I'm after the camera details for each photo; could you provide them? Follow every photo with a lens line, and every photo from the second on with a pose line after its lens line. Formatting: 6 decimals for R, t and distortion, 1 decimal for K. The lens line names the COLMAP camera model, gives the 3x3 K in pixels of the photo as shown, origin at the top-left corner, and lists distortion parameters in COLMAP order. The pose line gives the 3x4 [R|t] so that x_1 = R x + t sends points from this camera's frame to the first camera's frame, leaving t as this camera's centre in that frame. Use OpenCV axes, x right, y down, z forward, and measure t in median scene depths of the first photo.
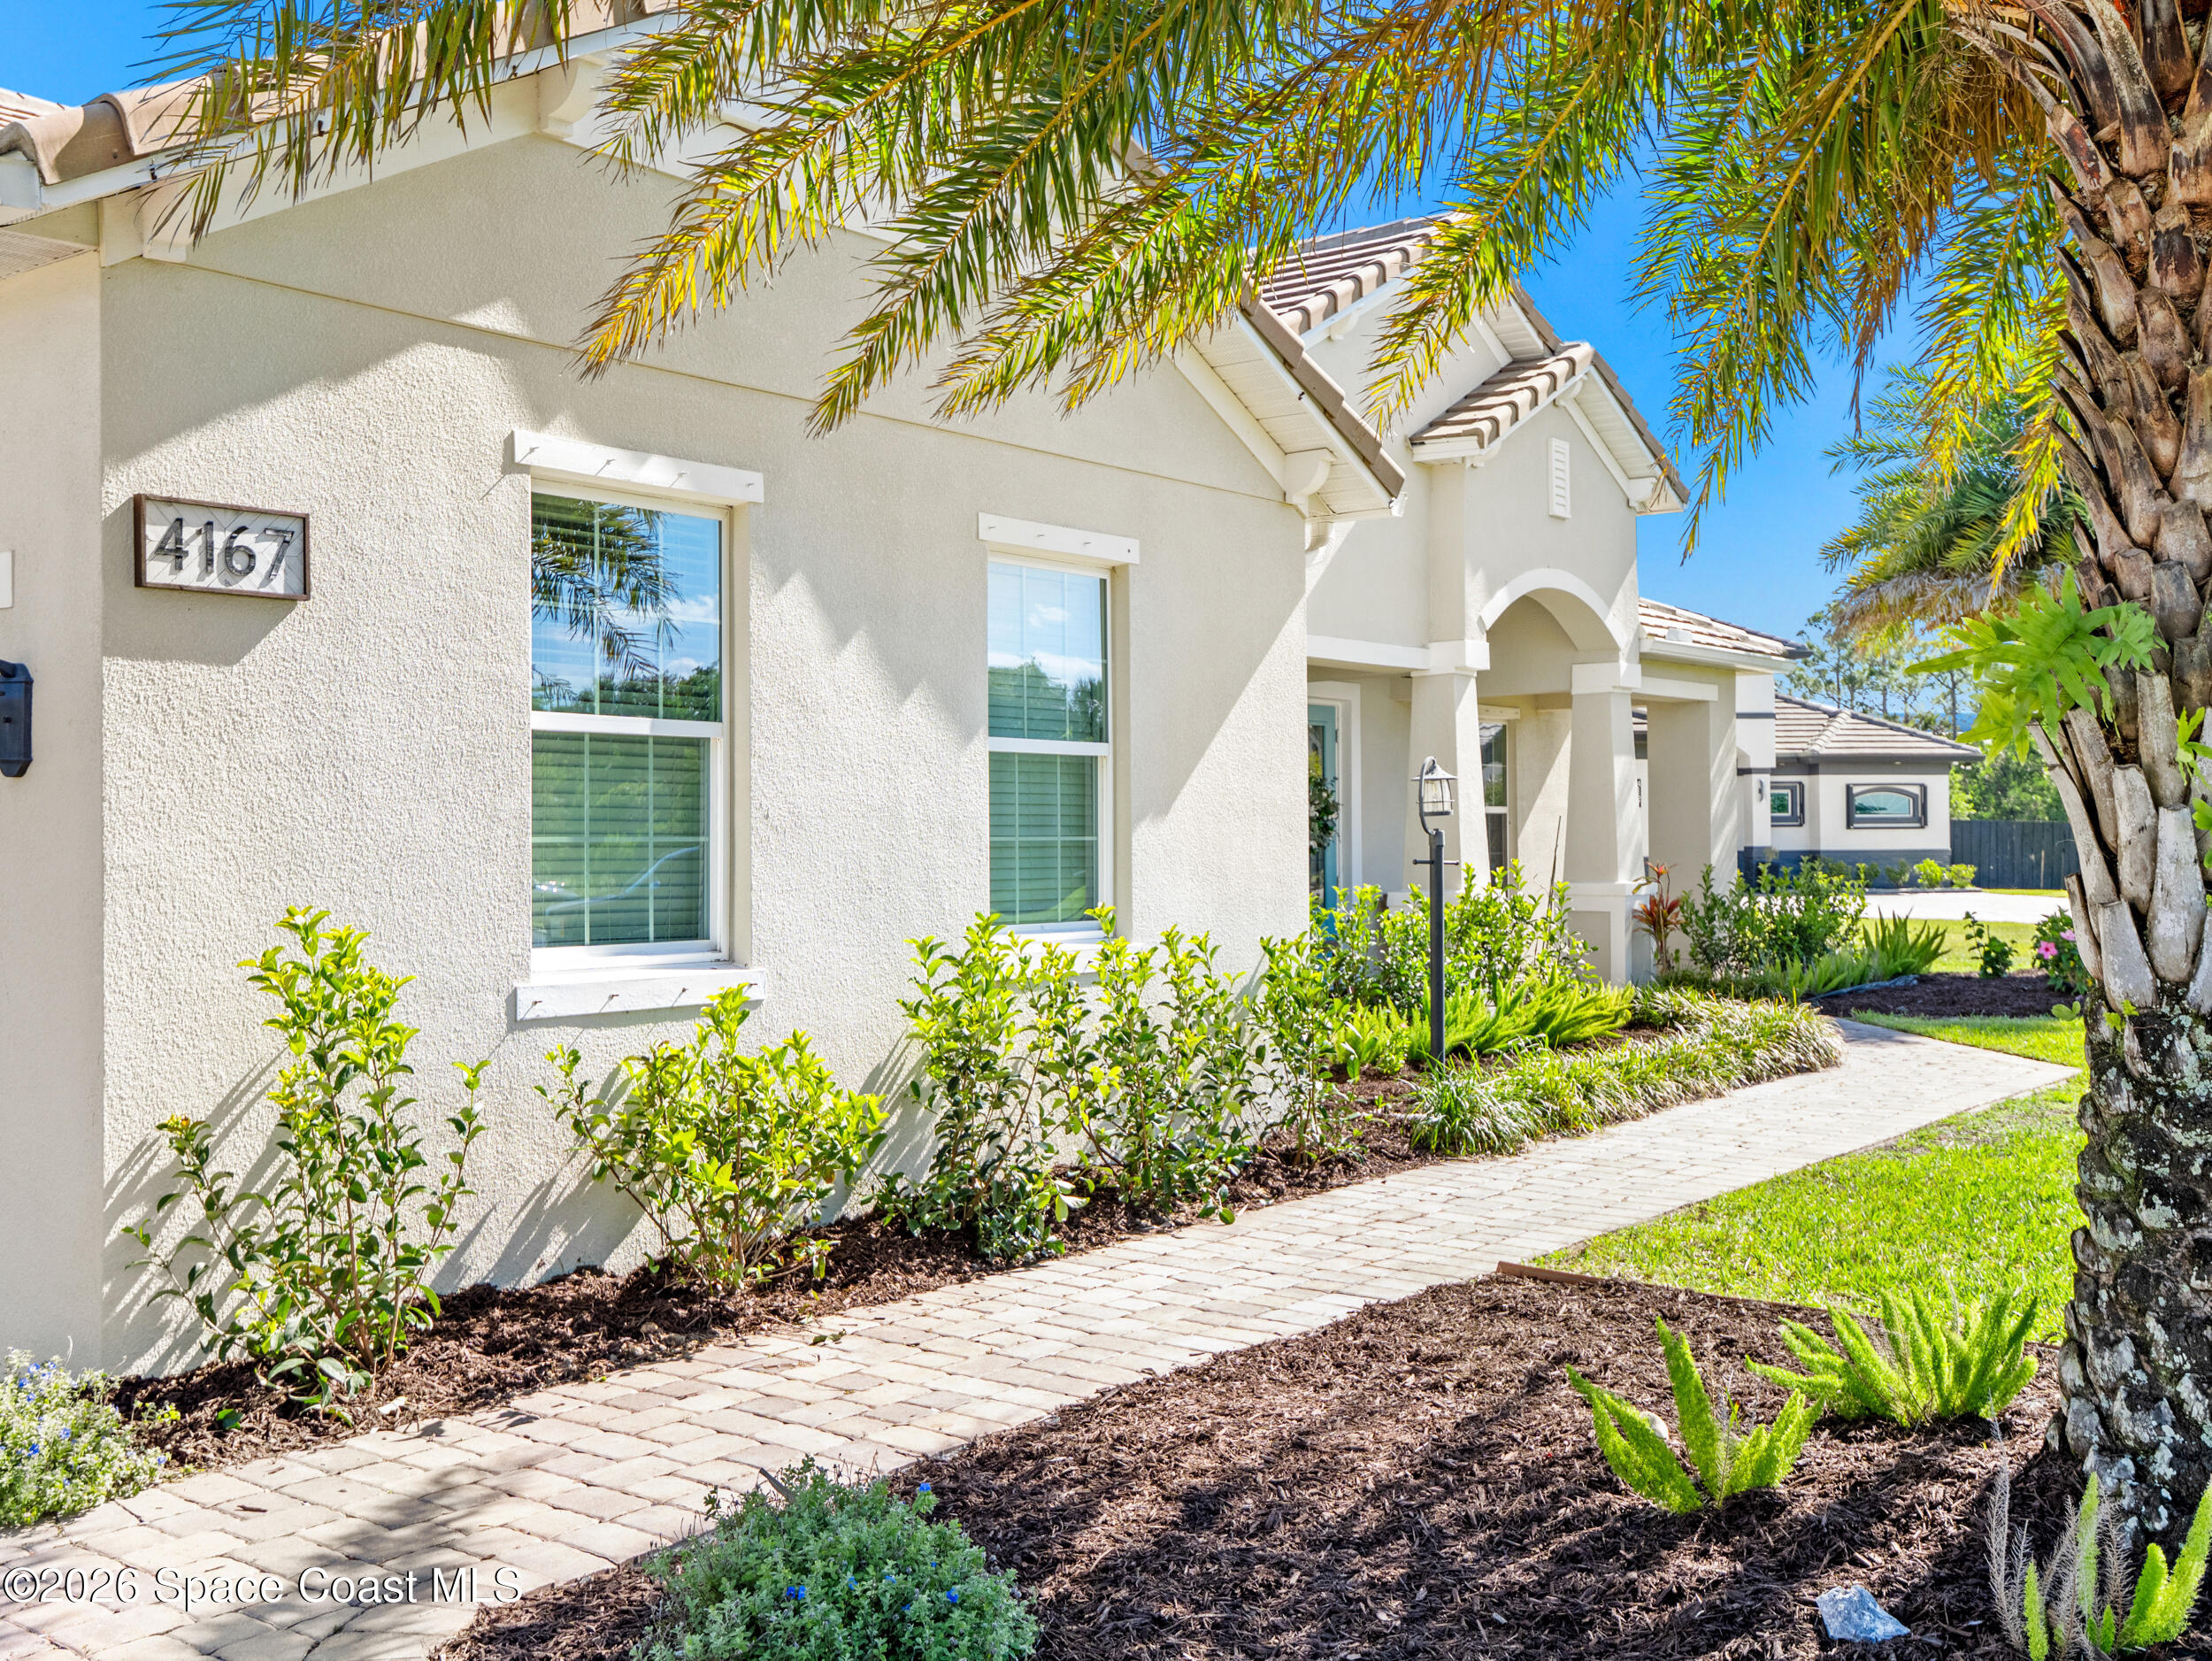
lens RADIAL K [[2250.1, 0, 1099.3], [0, 2250.1, 830.1], [0, 0, 1]] dist [-0.017202, 0.000000]
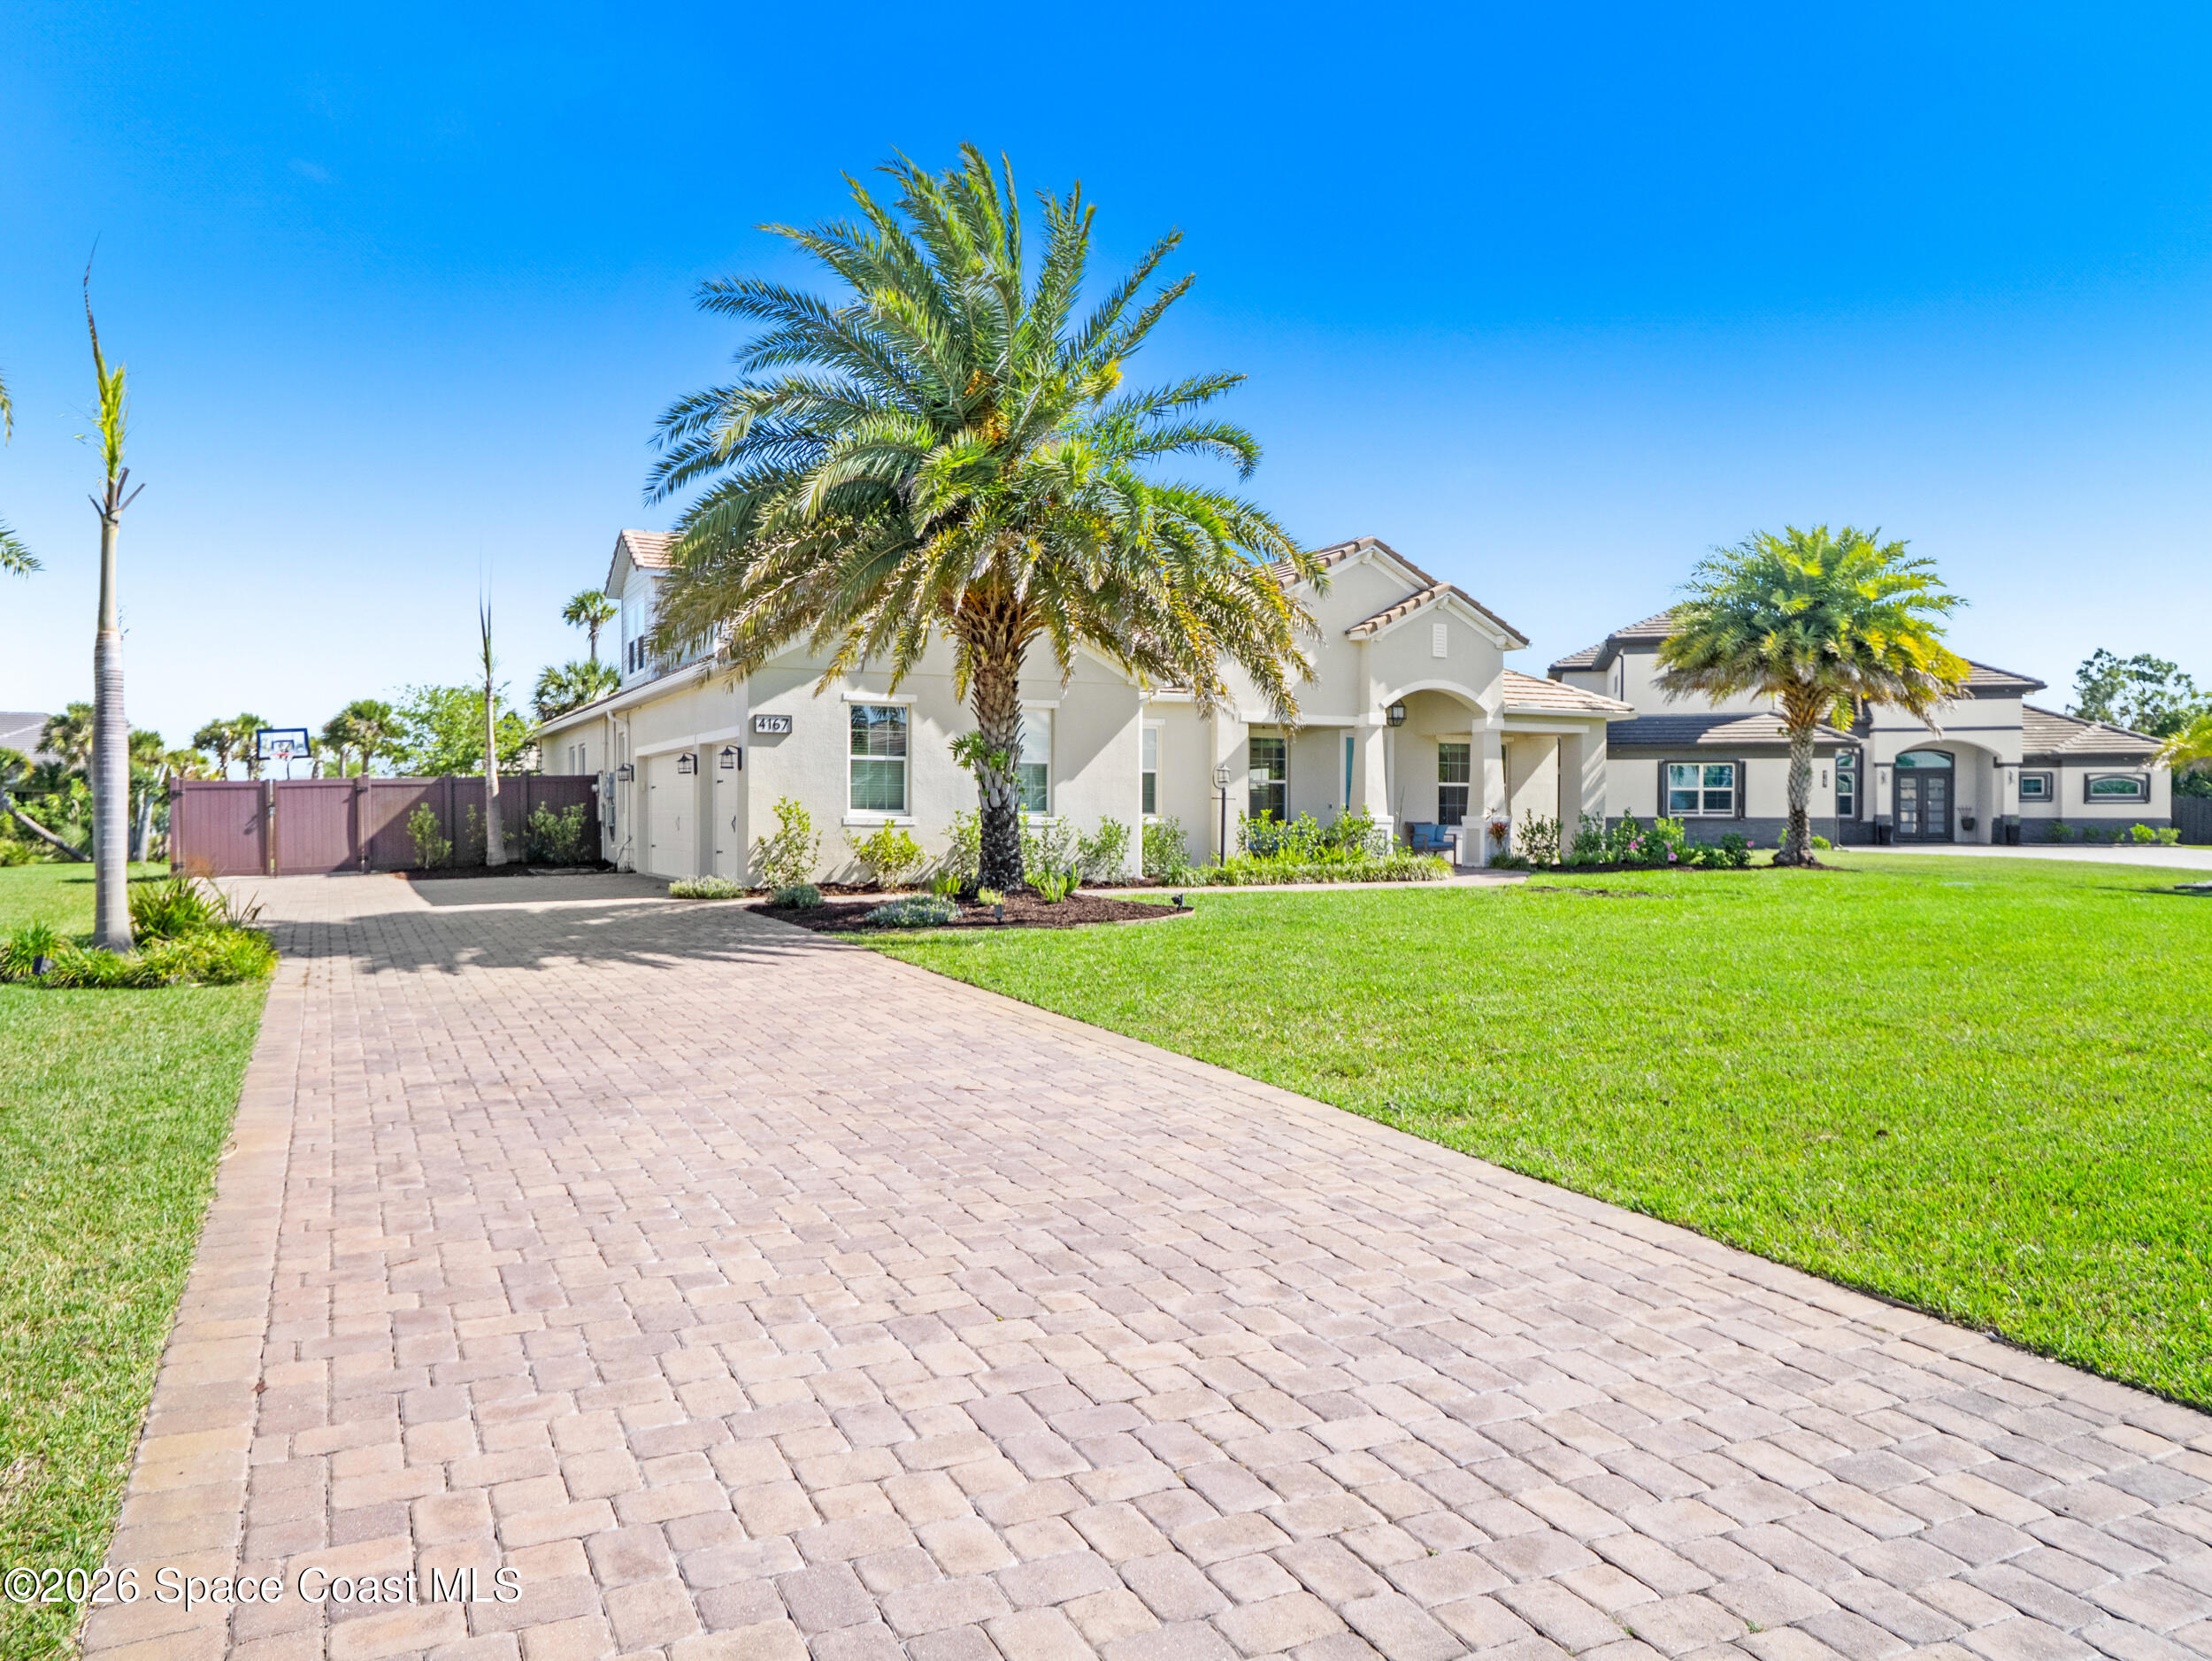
lens RADIAL K [[1583.3, 0, 1123.4], [0, 1583.3, 821.6], [0, 0, 1]] dist [-0.008989, -0.003577]
pose [[0.902918, 0.007553, -0.429746, 1.490616], [-0.005013, 0.999963, 0.007042, 0.050660], [0.429784, -0.004204, 0.902922, -1.501223]]
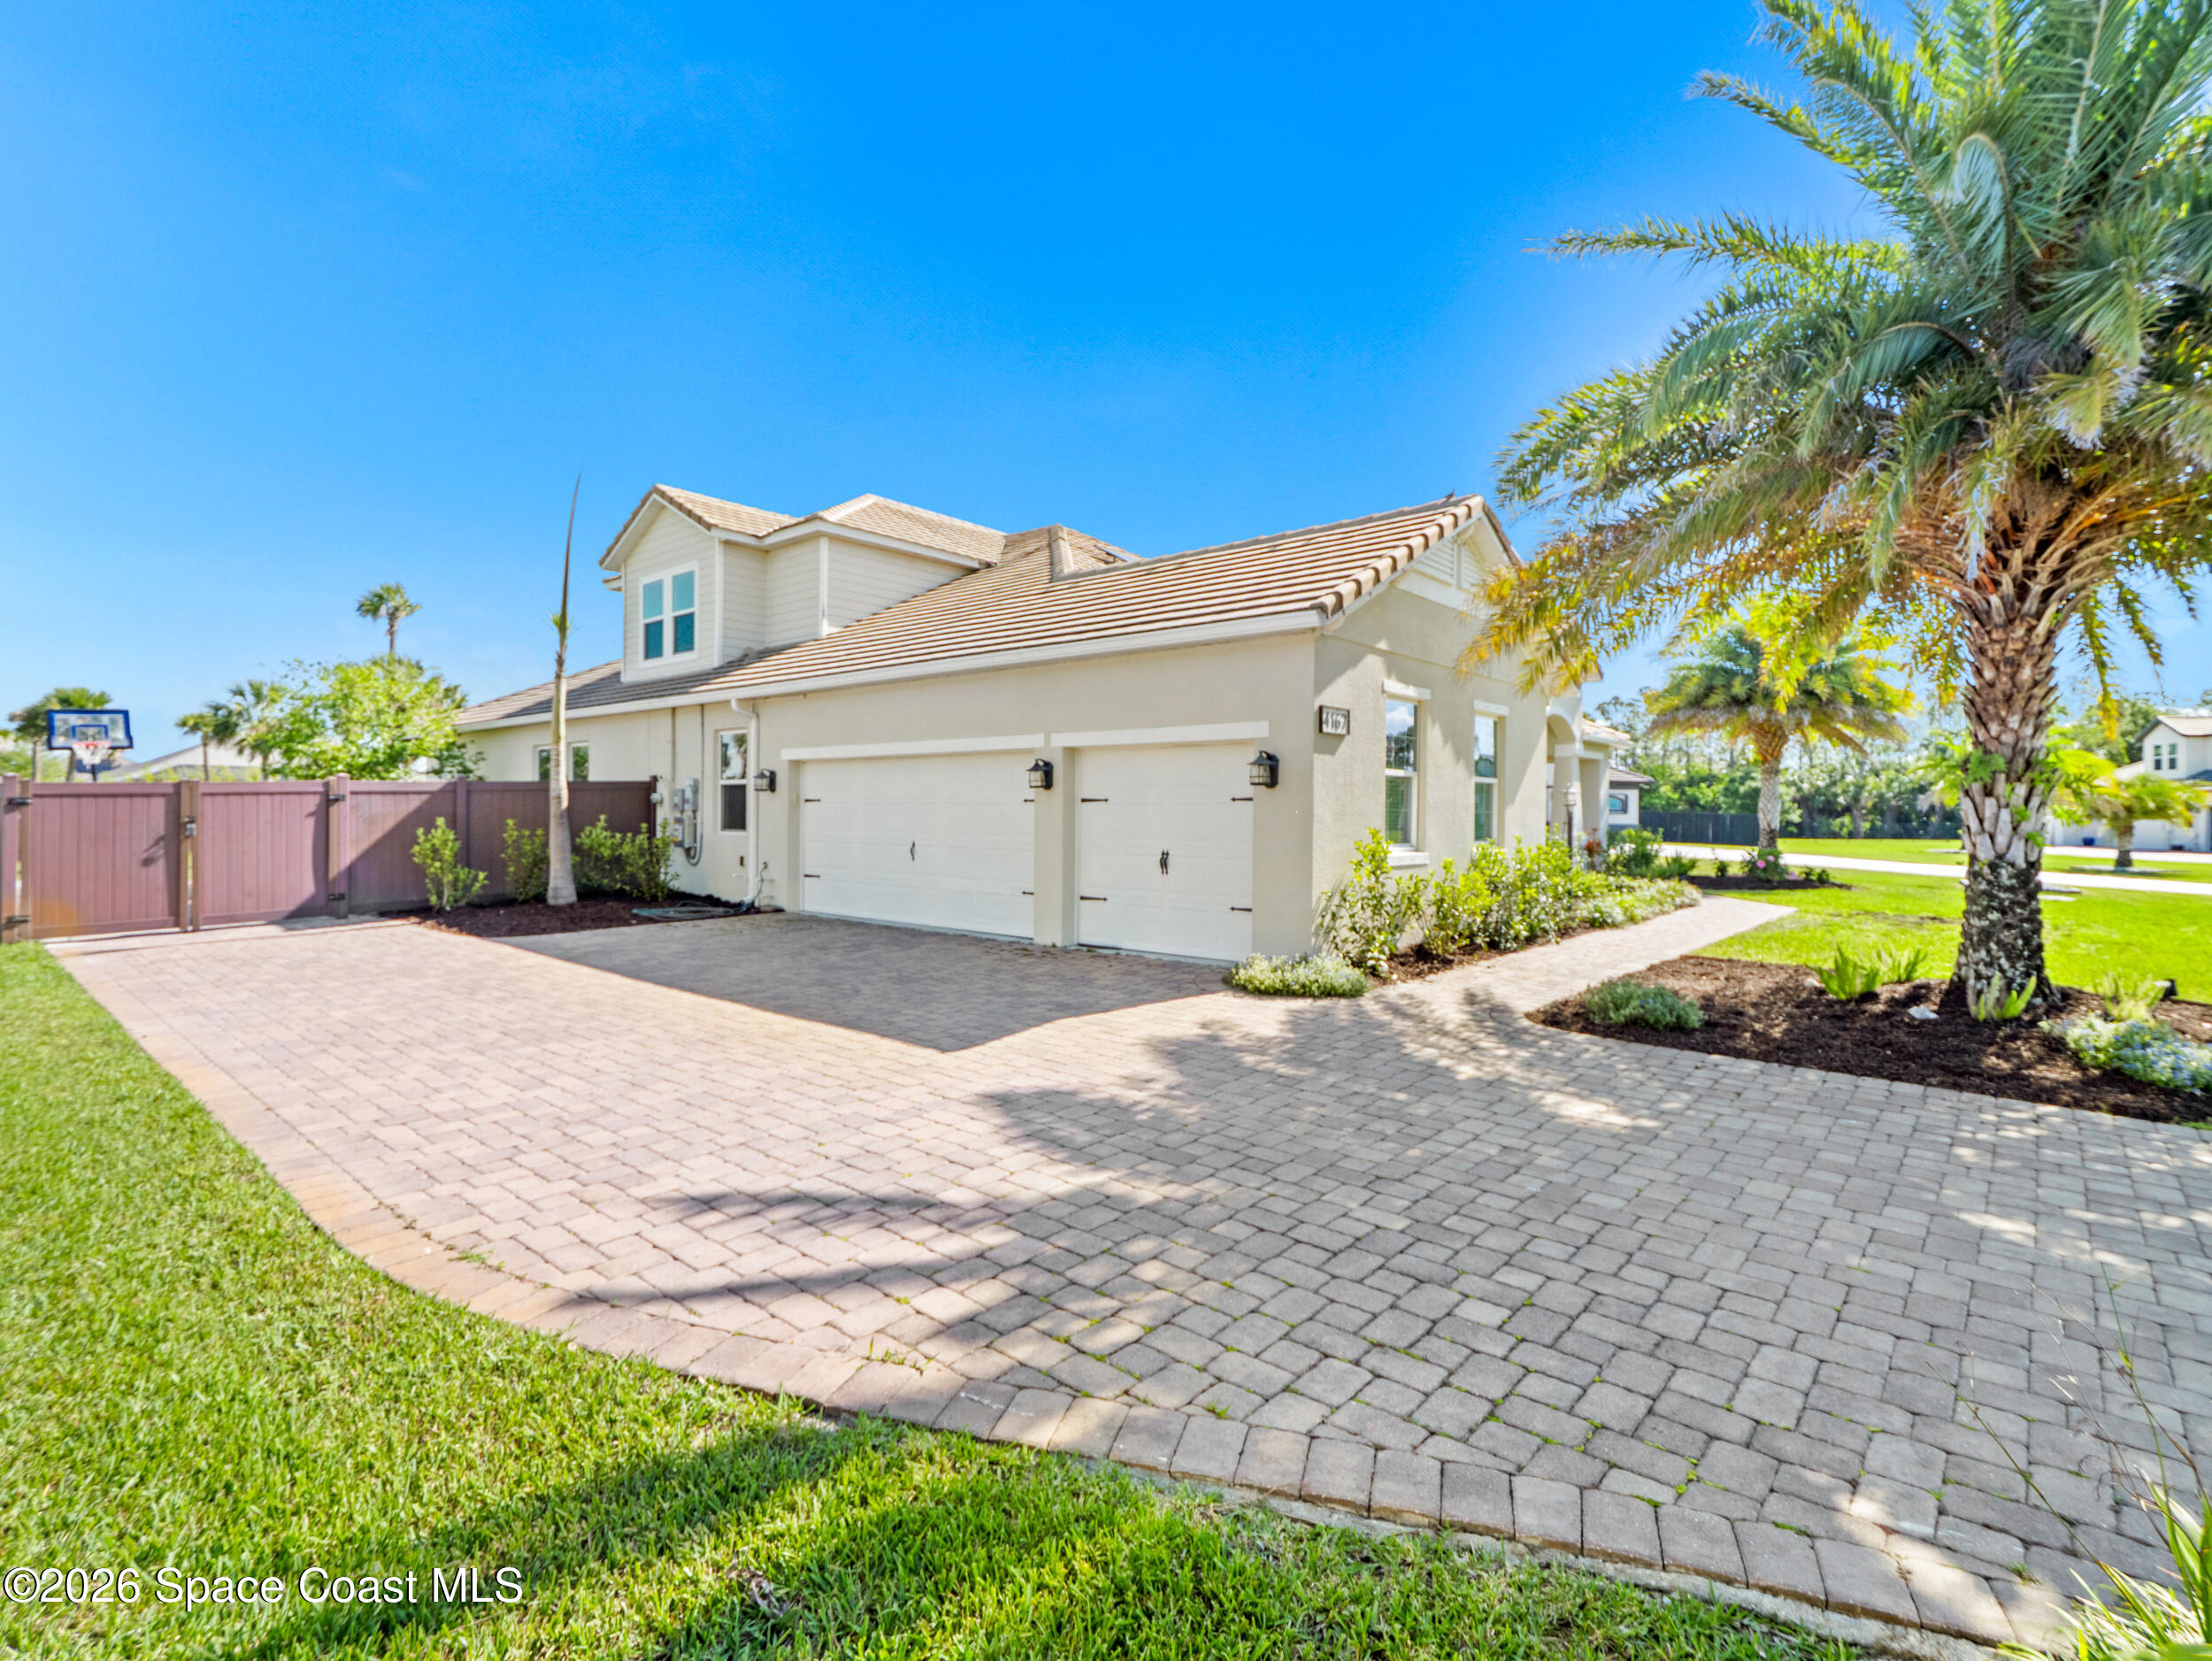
lens RADIAL K [[1075.5, 0, 1105.8], [0, 1075.5, 826.4], [0, 0, 1]] dist [-0.017186, -0.000081]
pose [[0.997913, 0.015673, -0.062637, -0.515538], [-0.014690, 0.999762, 0.016115, 0.007846], [0.062874, -0.015161, 0.997906, -0.496812]]
